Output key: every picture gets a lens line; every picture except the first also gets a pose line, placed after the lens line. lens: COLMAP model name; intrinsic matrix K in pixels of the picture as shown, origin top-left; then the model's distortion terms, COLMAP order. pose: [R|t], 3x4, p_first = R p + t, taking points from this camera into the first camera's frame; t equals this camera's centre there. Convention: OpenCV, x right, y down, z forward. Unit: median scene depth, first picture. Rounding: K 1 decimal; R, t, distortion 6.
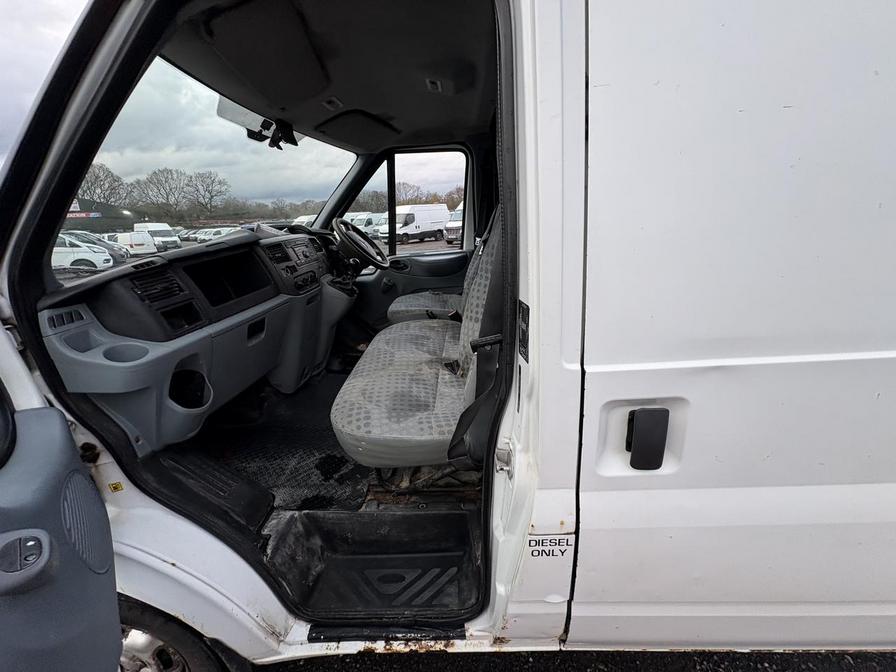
lens RADIAL K [[356.2, 0, 446.8], [0, 356.2, 336.7], [0, 0, 1]] dist [-0.000819, -0.000462]
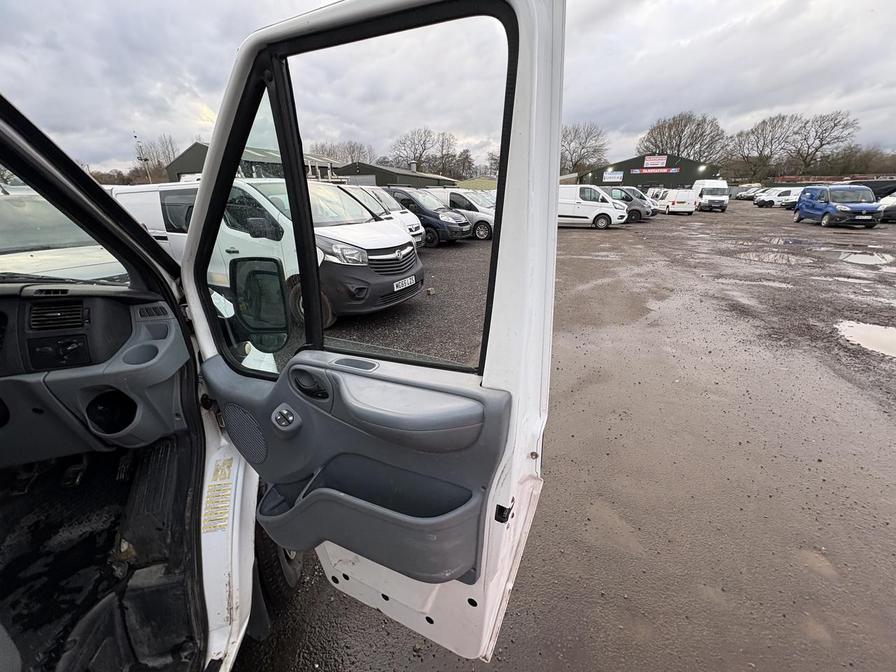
lens RADIAL K [[356.2, 0, 448.9], [0, 356.2, 339.0], [0, 0, 1]] dist [-0.000819, -0.000462]
pose [[0.256103, 0.409339, -0.875701, 0.229097], [-0.304961, 0.893864, 0.328642, -0.815499], [0.917284, 0.182889, 0.353753, 2.075784]]
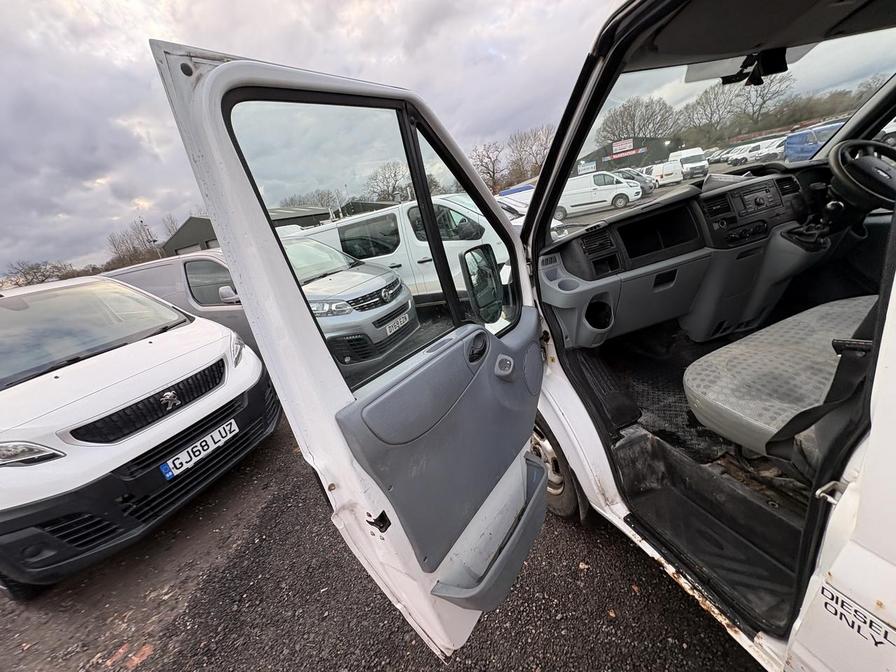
lens RADIAL K [[356.2, 0, 446.8], [0, 356.2, 336.0], [0, 0, 1]] dist [-0.000819, -0.000462]
pose [[0.338080, 0.289855, -0.895369, 0.279748], [-0.112626, 0.957013, 0.267285, -0.063463], [0.934354, 0.010478, 0.356192, -0.074603]]
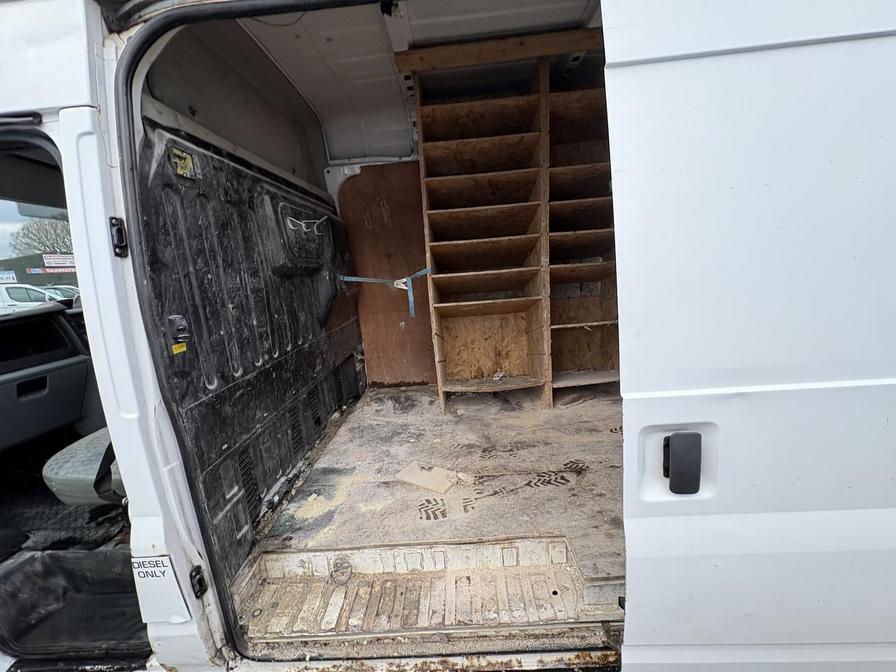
lens RADIAL K [[356.2, 0, 449.7], [0, 356.2, 337.8], [0, 0, 1]] dist [-0.000819, -0.000462]
pose [[0.999802, -0.007723, 0.018339, 0.701839], [0.010125, 0.990834, -0.134709, -0.006664], [-0.017131, 0.134868, 0.990716, -0.173844]]
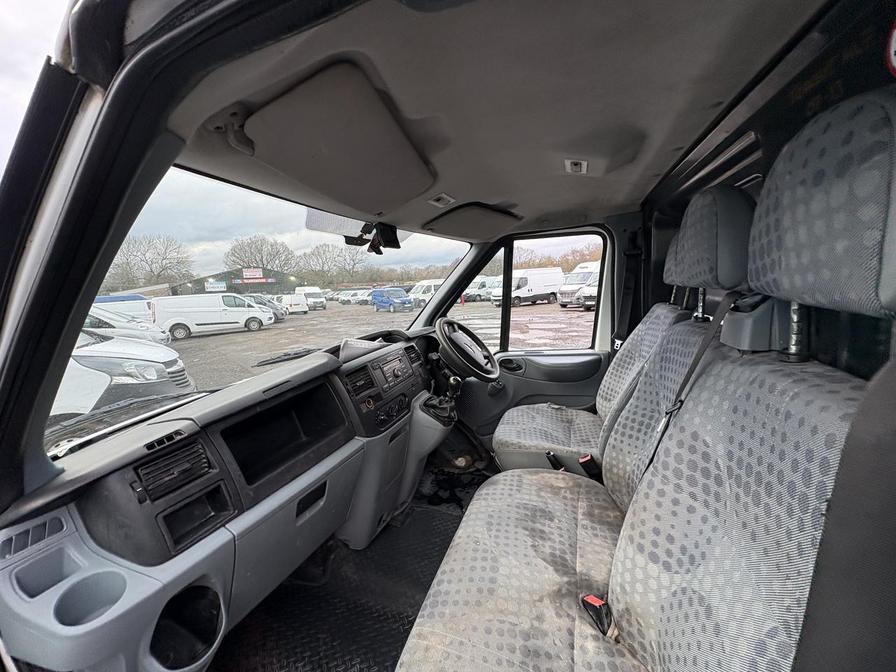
lens RADIAL K [[356.2, 0, 447.2], [0, 356.2, 337.2], [0, 0, 1]] dist [-0.000819, -0.000462]
pose [[0.954168, 0.037496, -0.296912, -0.056888], [-0.084511, 0.985500, -0.147132, -0.229263], [0.287090, 0.165481, 0.943502, 0.289760]]
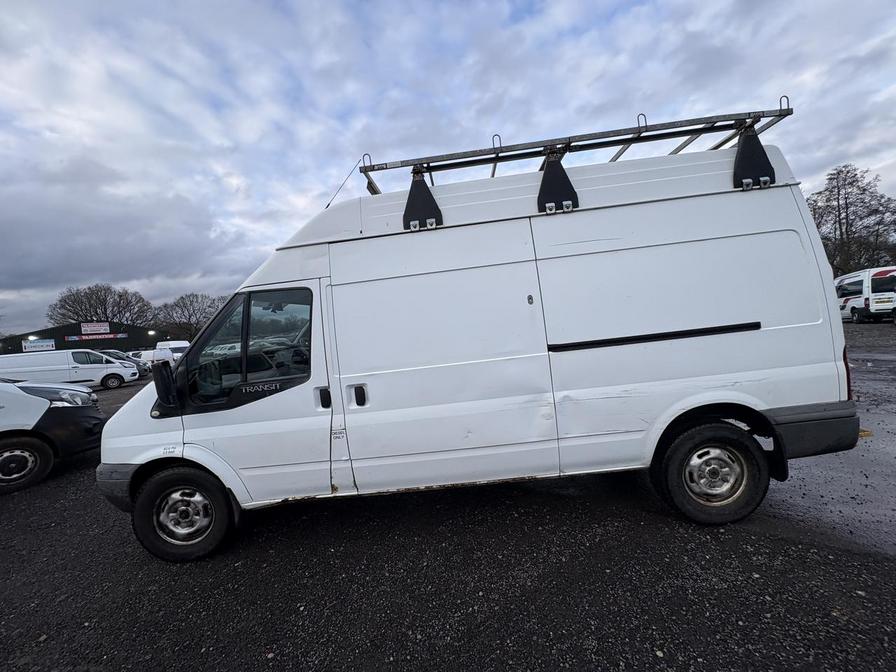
lens RADIAL K [[356.2, 0, 451.6], [0, 356.2, 339.5], [0, 0, 1]] dist [-0.000819, -0.000462]
pose [[0.999304, -0.037223, 0.002246, 0.748082], [0.036366, 0.959415, -0.279644, 0.386675], [0.008254, 0.279531, 0.960101, -1.325271]]
